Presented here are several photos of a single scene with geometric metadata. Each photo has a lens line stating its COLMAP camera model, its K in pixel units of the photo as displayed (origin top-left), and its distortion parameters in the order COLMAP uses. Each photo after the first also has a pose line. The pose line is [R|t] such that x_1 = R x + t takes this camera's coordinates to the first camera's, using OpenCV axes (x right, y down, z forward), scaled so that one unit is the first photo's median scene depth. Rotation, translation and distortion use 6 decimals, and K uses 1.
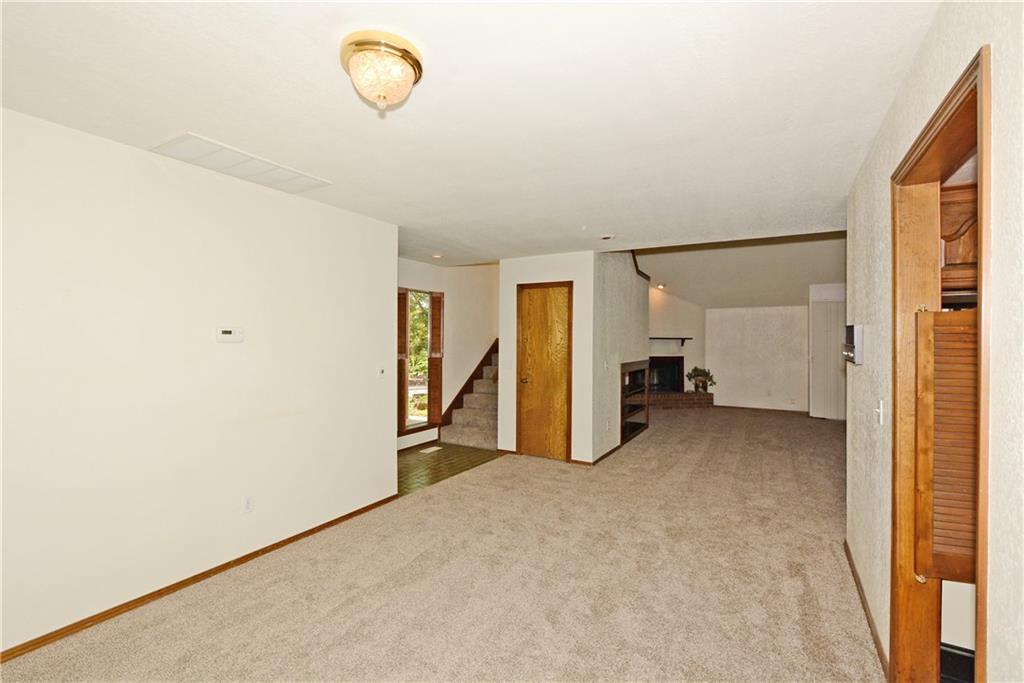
lens RADIAL K [[452.0, 0, 512.0], [0, 452.0, 336.6], [0, 0, 1]] dist [0.004541, -0.004630]
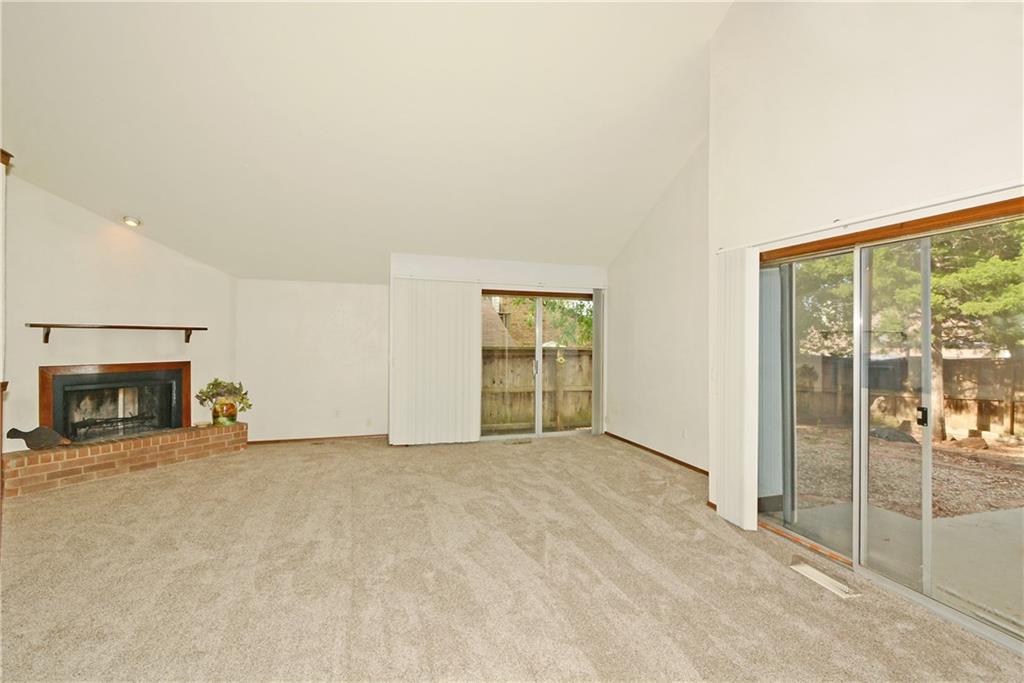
lens RADIAL K [[452.0, 0, 508.7], [0, 452.0, 342.5], [0, 0, 1]] dist [0.004541, -0.004630]
pose [[0.665918, 0.000239, 0.746025, 0.229857], [-0.014466, 0.999816, 0.012593, 0.008359], [-0.745884, -0.019178, 0.665799, 0.353773]]
